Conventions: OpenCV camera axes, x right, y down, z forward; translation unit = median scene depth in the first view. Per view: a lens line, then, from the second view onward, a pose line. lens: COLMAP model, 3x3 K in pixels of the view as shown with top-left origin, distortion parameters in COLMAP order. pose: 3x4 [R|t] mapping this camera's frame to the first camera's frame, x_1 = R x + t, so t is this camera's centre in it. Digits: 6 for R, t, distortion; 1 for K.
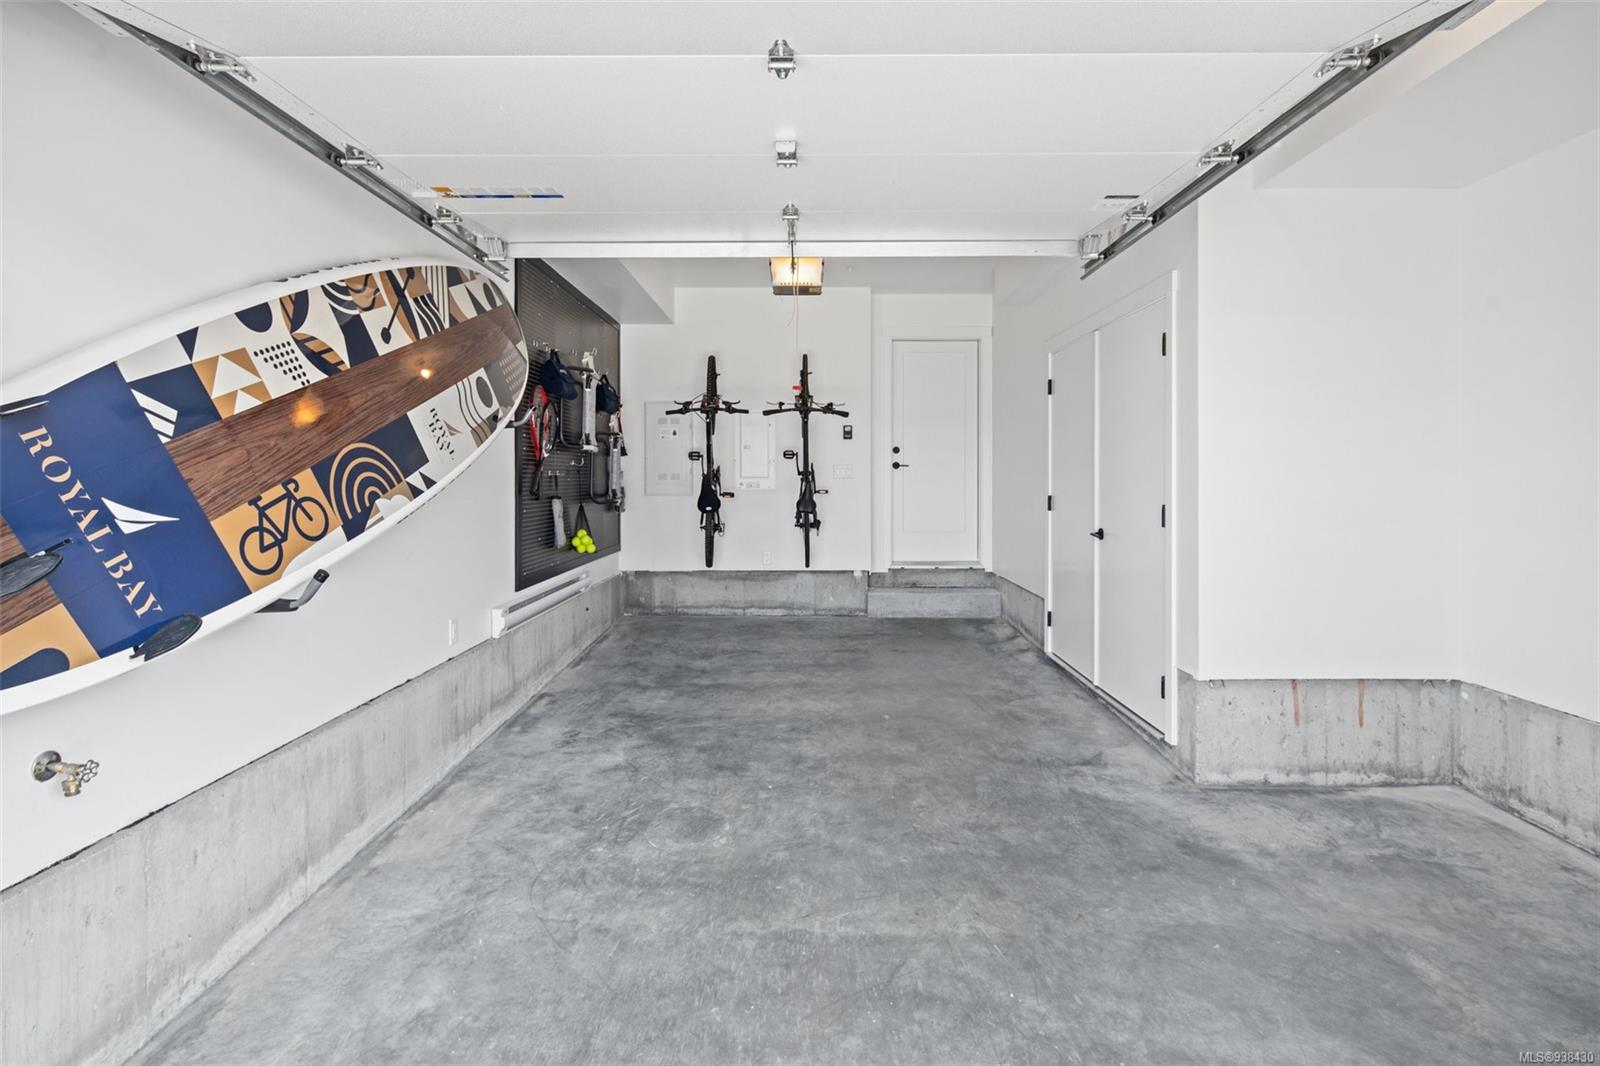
lens RADIAL K [[783.6, 0, 797.5], [0, 783.6, 472.8], [0, 0, 1]] dist [-0.000907, -0.002618]
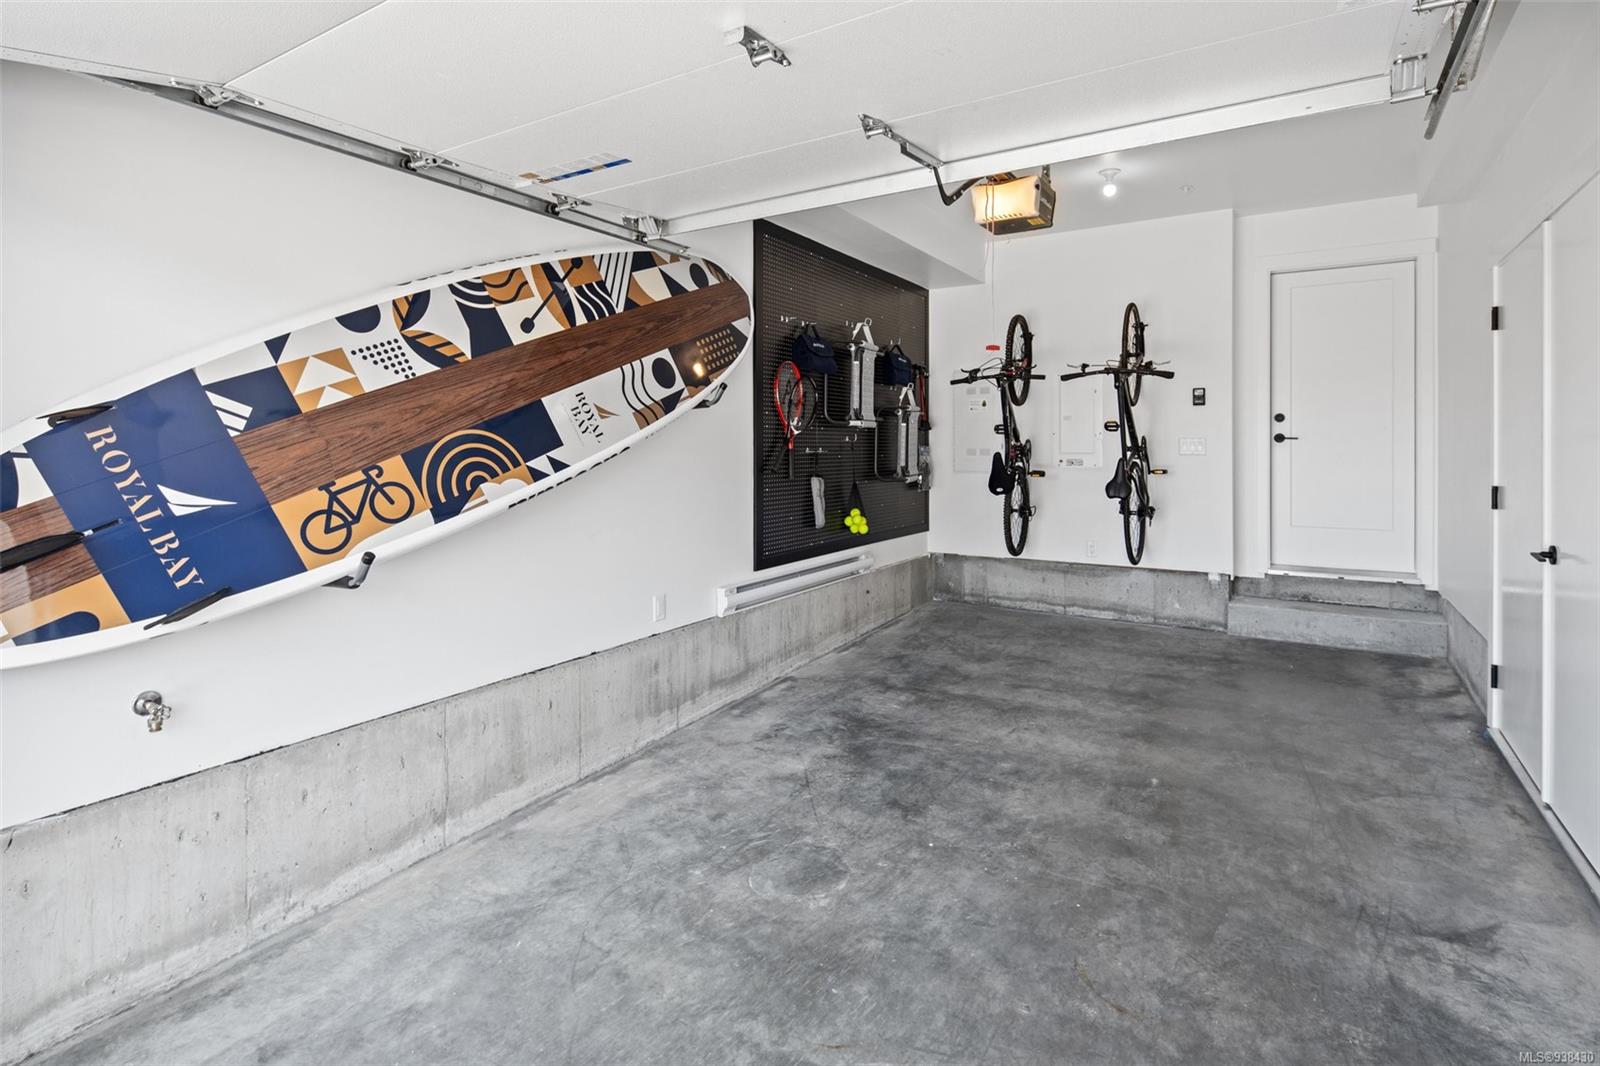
lens RADIAL K [[784.8, 0, 802.1], [0, 784.8, 442.0], [0, 0, 1]] dist [0.003069, -0.004486]
pose [[0.854946, -0.002611, -0.518710, 0.301375], [0.002849, 0.999996, -0.000339, -0.016037], [0.518709, -0.001188, 0.854950, 0.264642]]
